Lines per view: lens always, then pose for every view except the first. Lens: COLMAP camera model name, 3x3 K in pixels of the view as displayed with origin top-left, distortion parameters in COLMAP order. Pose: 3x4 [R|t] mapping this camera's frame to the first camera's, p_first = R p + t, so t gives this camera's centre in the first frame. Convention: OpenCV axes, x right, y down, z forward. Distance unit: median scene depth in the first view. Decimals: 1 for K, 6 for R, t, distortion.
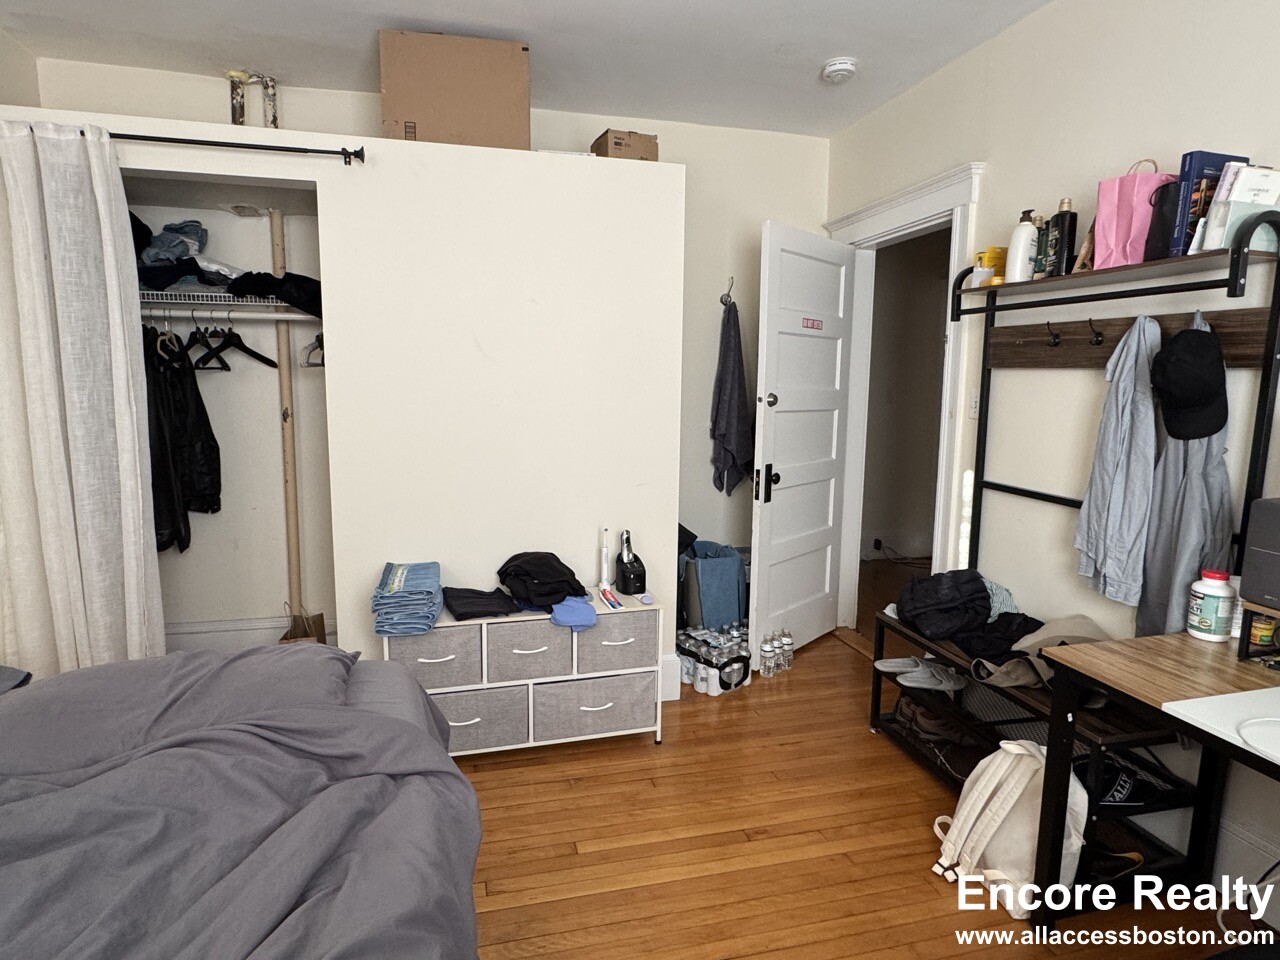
lens RADIAL K [[702.1, 0, 629.4], [0, 702.1, 471.3], [0, 0, 1]] dist [-0.002999, 0.000553]
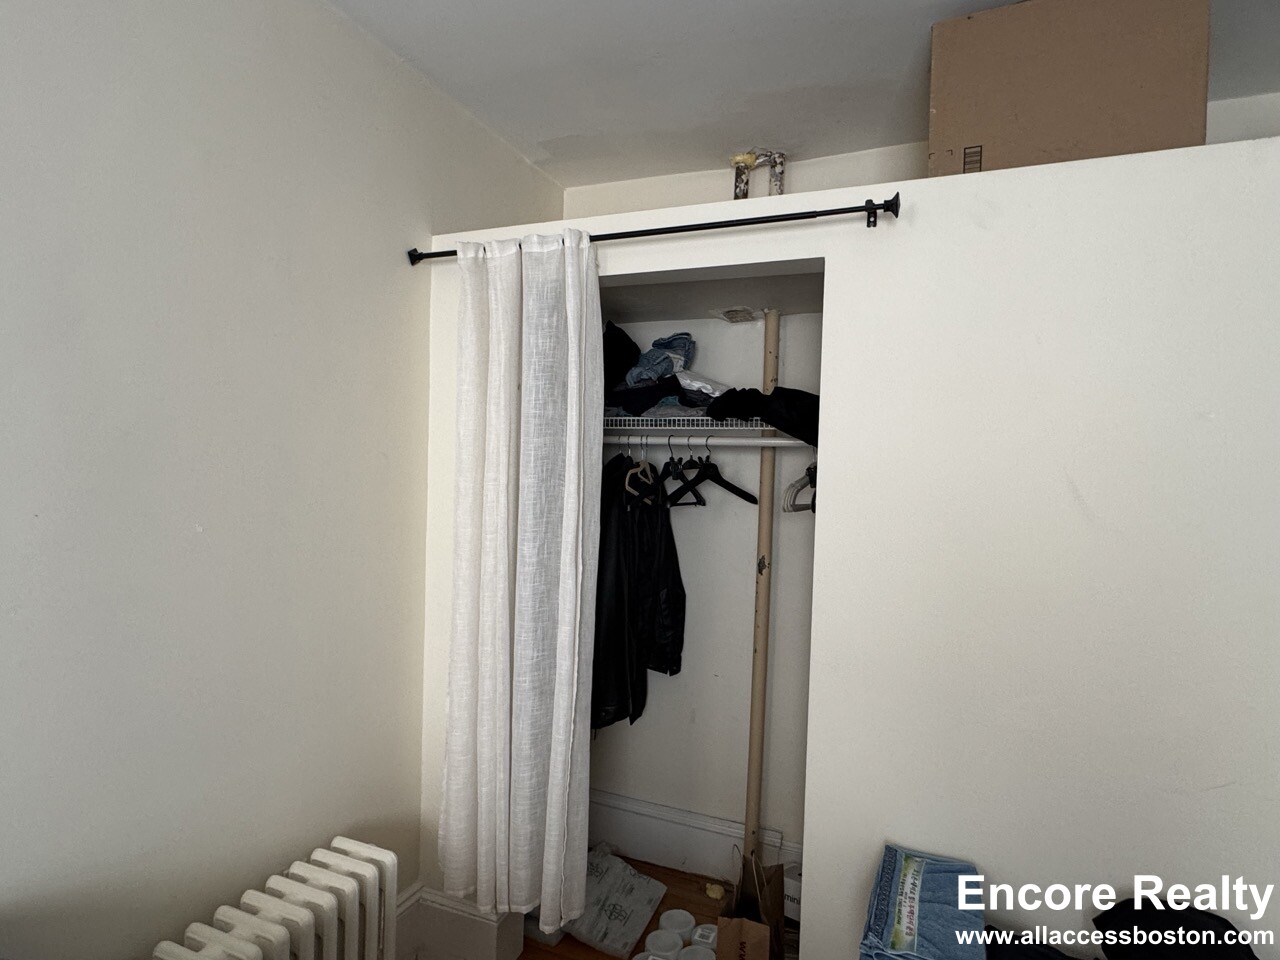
lens RADIAL K [[702.1, 0, 629.4], [0, 702.1, 471.3], [0, 0, 1]] dist [-0.002999, 0.000553]
pose [[0.787663, 0.022808, -0.615684, -0.145128], [-0.106150, 0.989395, -0.099149, -0.100828], [0.606893, 0.143451, 0.781731, 0.323324]]
